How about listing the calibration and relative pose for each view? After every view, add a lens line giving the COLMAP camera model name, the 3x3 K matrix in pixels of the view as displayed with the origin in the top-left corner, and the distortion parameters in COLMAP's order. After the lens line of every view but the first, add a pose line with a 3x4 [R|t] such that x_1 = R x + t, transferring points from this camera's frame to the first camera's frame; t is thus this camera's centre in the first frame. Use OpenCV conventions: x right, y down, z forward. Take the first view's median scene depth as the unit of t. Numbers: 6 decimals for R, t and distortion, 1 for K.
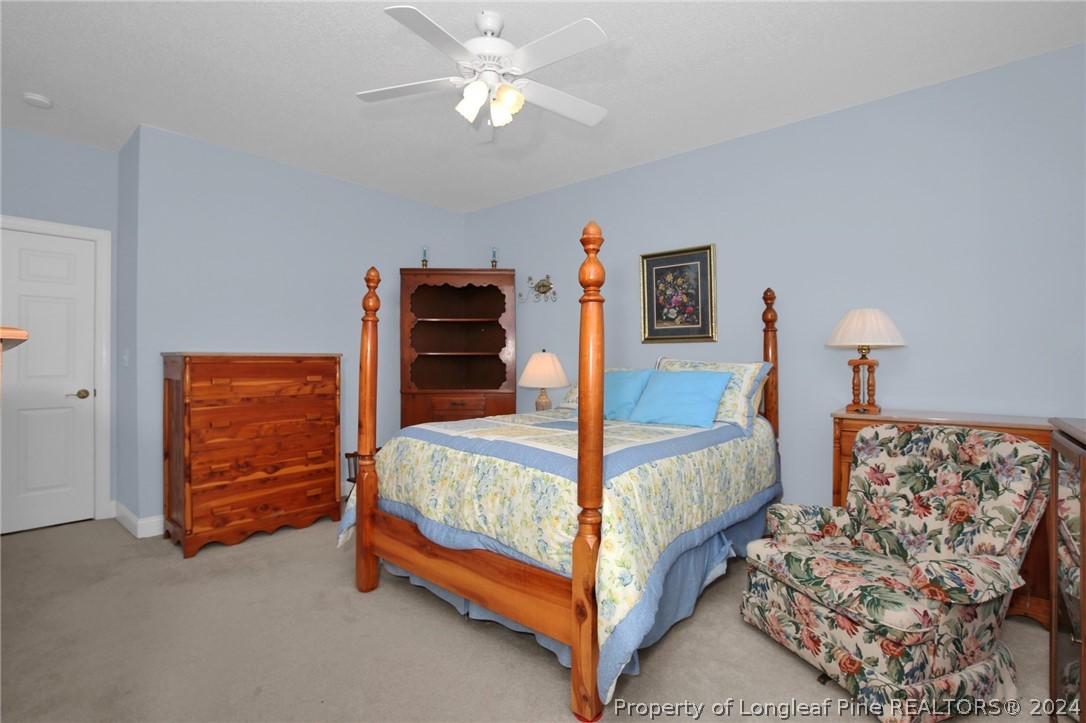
lens RADIAL K [[516.7, 0, 540.8], [0, 516.7, 348.7], [0, 0, 1]] dist [0.000016, -0.000021]
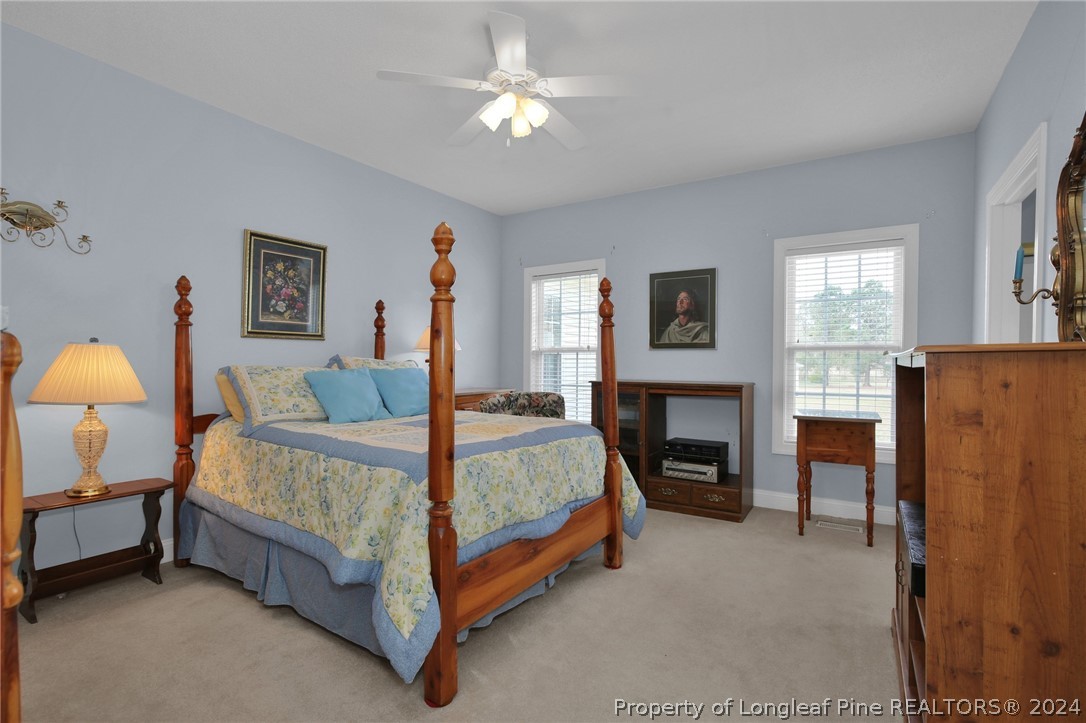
lens RADIAL K [[508.4, 0, 538.5], [0, 508.4, 359.5], [0, 0, 1]] dist [-0.029629, -0.000081]
pose [[-0.114723, 0.002807, 0.993394, -0.692738], [-0.028225, 0.999583, -0.006084, 0.018120], [-0.992996, -0.028737, -0.114596, 0.662624]]
